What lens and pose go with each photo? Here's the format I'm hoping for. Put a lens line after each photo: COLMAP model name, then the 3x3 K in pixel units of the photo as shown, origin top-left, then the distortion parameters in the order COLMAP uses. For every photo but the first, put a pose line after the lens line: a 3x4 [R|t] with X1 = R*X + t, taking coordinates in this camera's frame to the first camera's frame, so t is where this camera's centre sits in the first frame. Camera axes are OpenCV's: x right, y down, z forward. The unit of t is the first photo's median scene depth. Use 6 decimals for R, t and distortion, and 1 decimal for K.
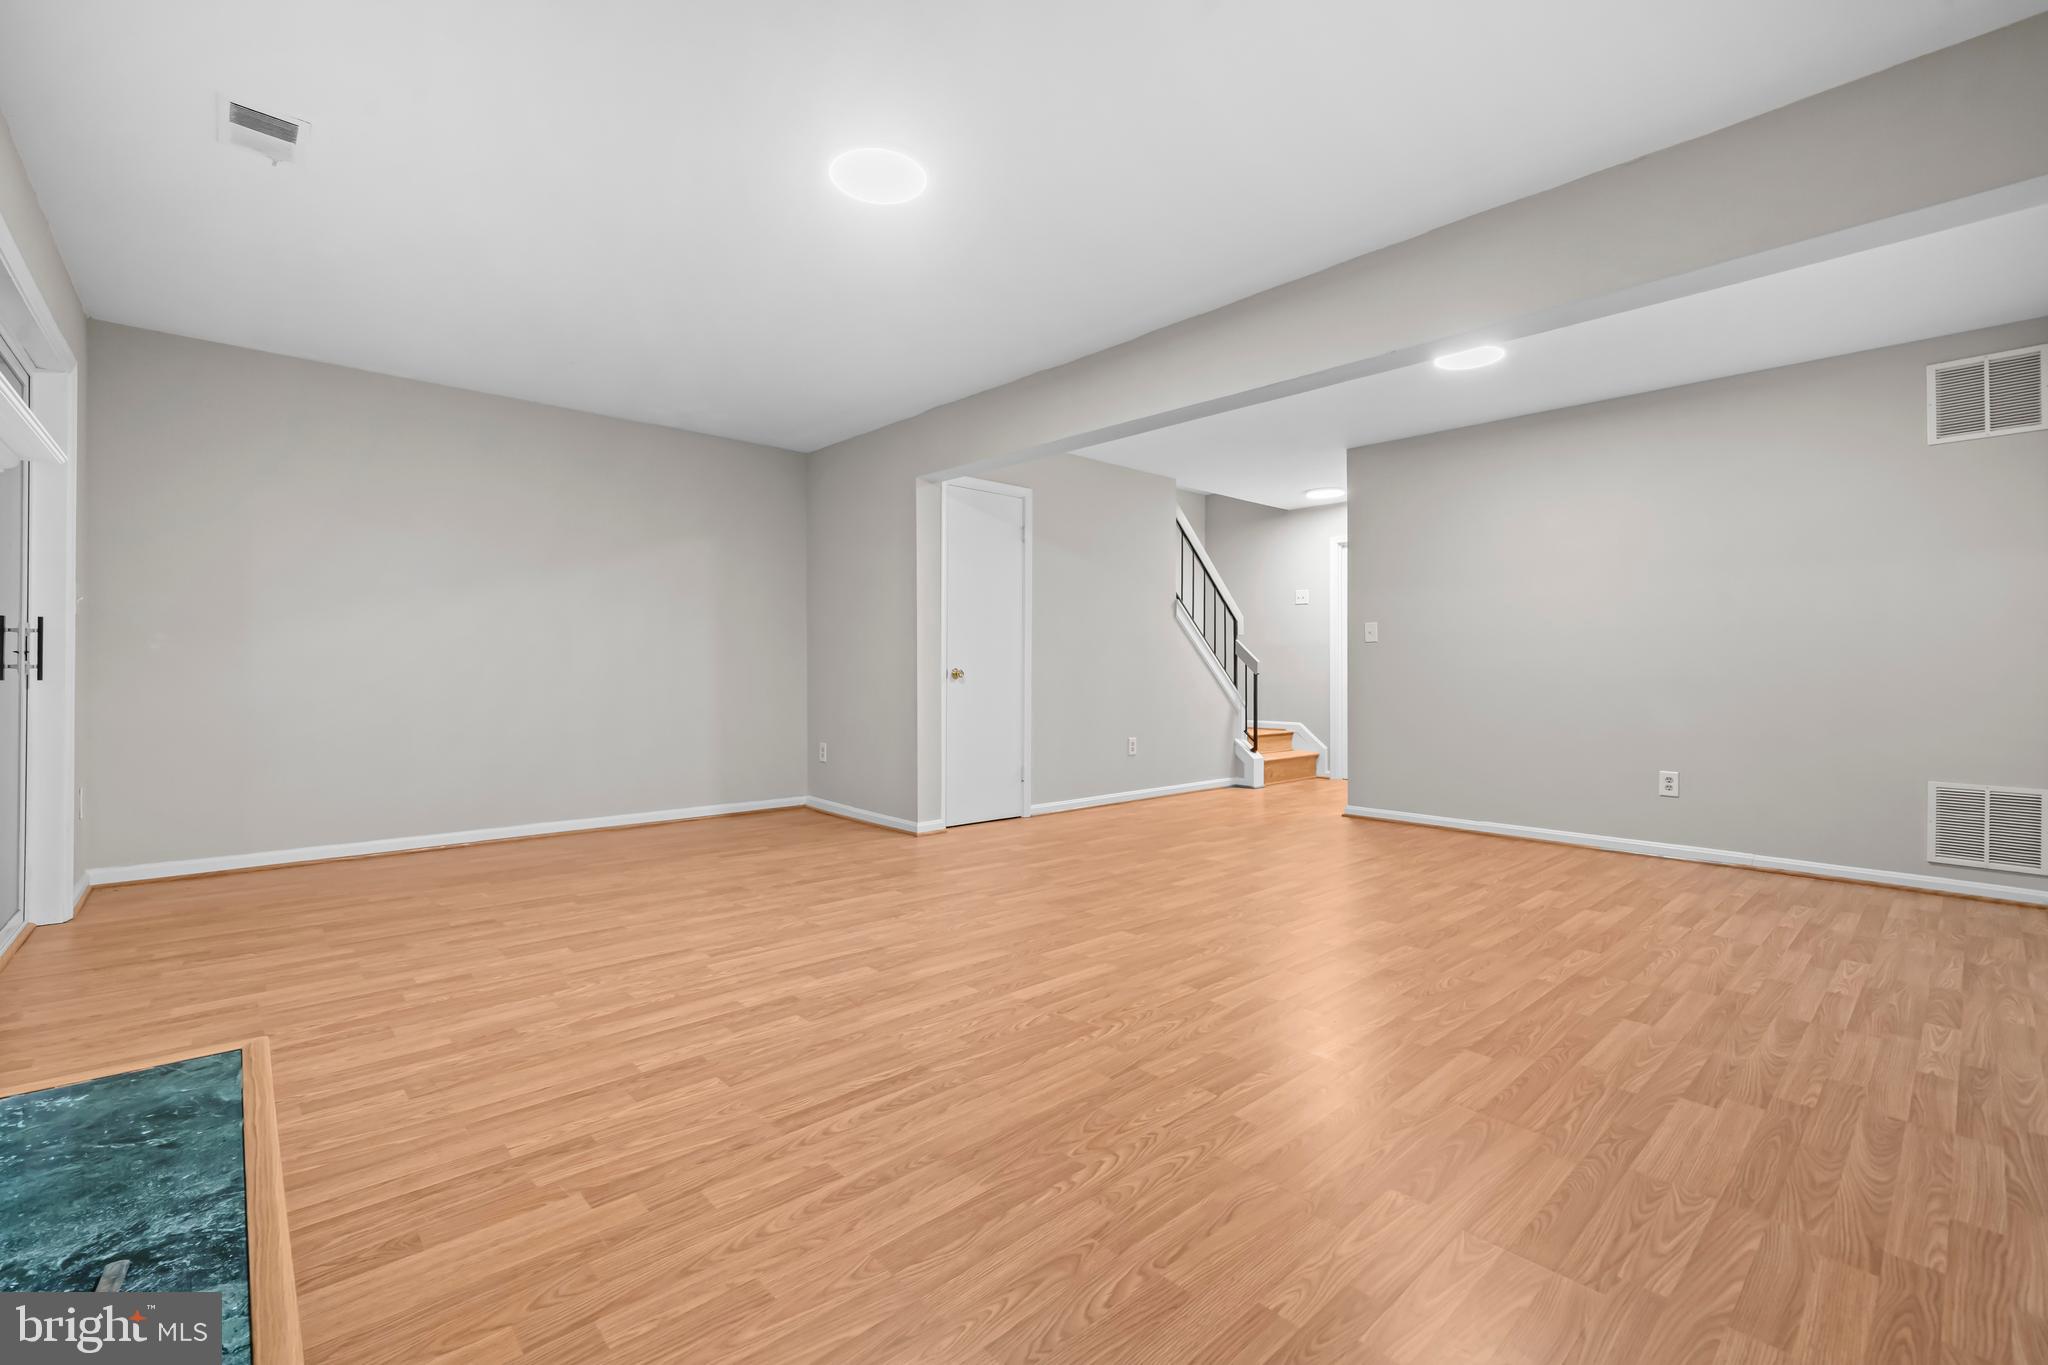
lens RADIAL K [[885.9, 0, 1001.7], [0, 885.9, 668.3], [0, 0, 1]] dist [0.000747, -0.001049]
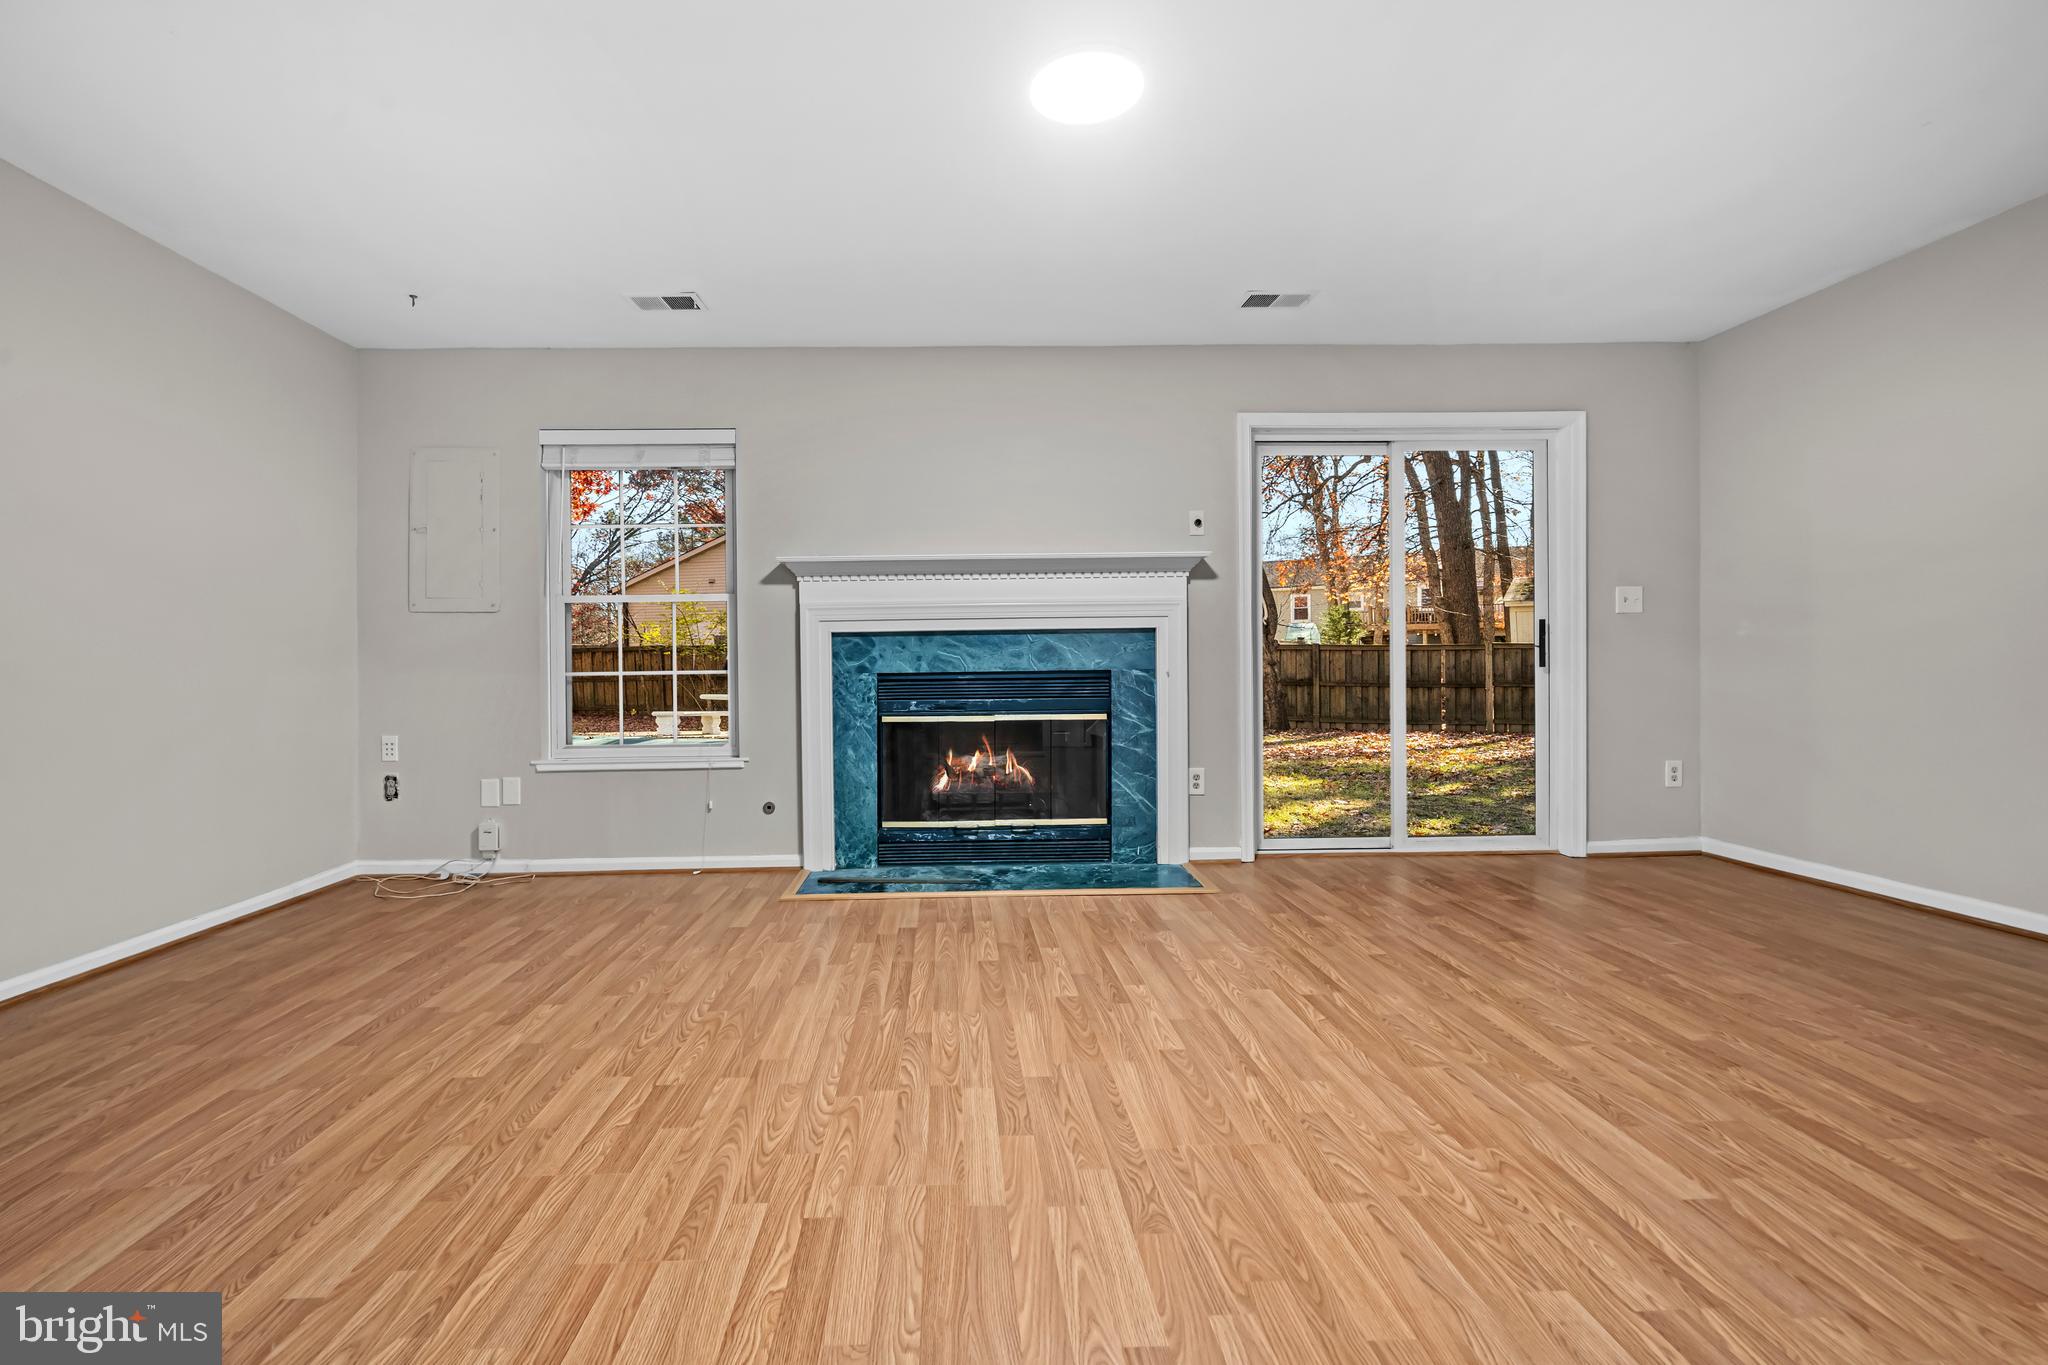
lens RADIAL K [[885.9, 0, 974.4], [0, 885.9, 671.4], [0, 0, 1]] dist [0.000747, -0.001049]
pose [[-0.644471, 0.008274, -0.764584, 0.645905], [0.011477, 0.999933, 0.001147, 0.009984], [0.764542, -0.008035, -0.644524, 1.604347]]
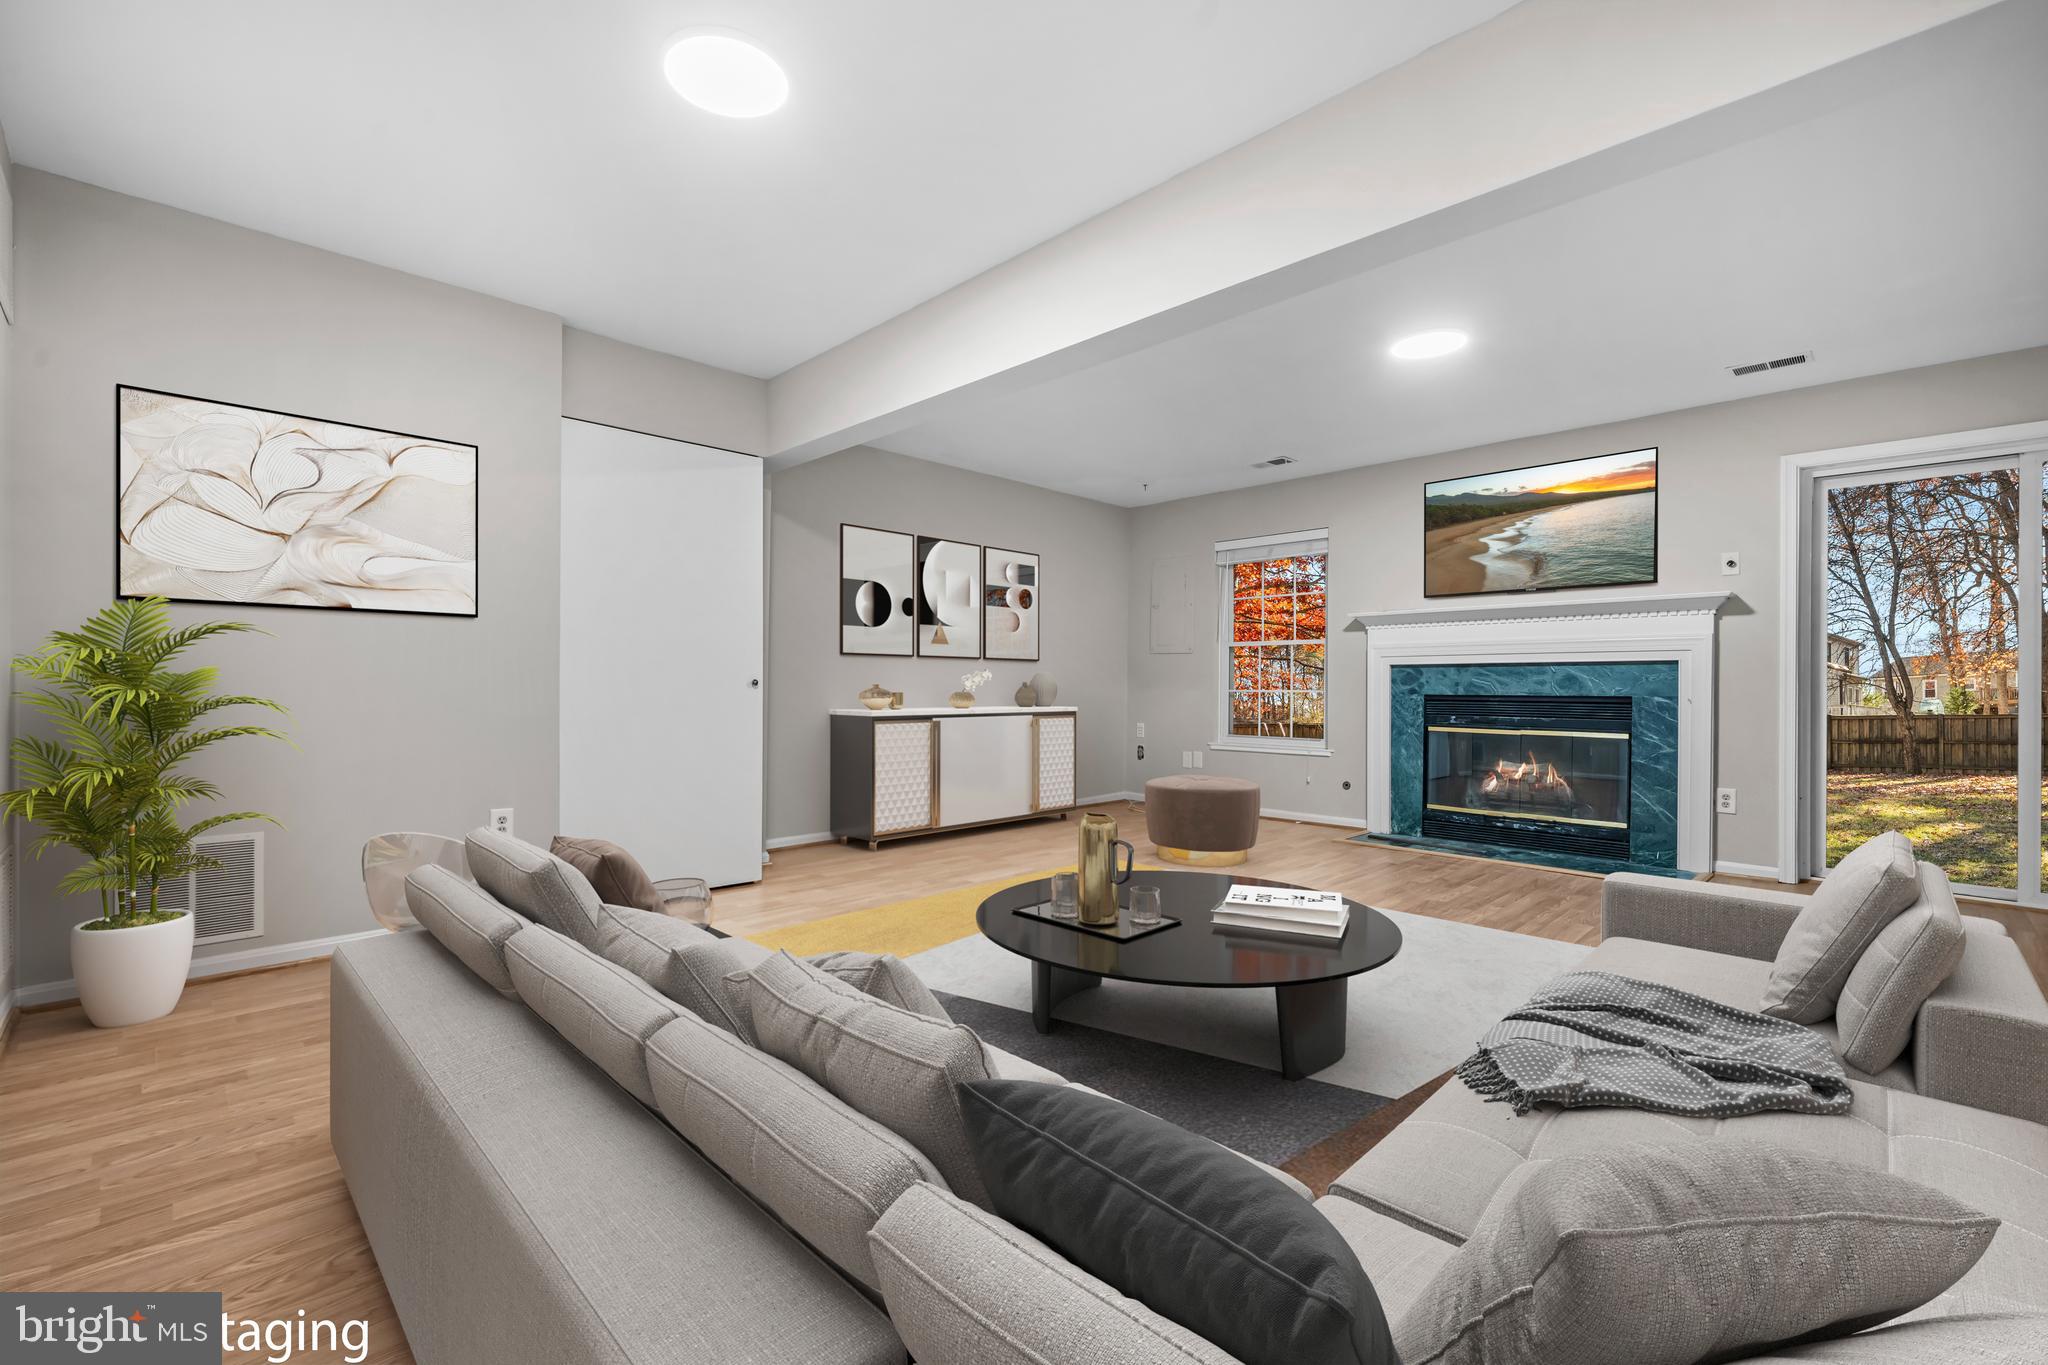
lens RADIAL K [[885.9, 0, 1015.3], [0, 885.9, 692.0], [0, 0, 1]] dist [0.000747, -0.001049]
pose [[-0.998475, -0.014860, -0.053169, 0.657561], [-0.014846, 0.999890, -0.000658, 0.024522], [0.053173, 0.000133, -0.998585, 2.632659]]
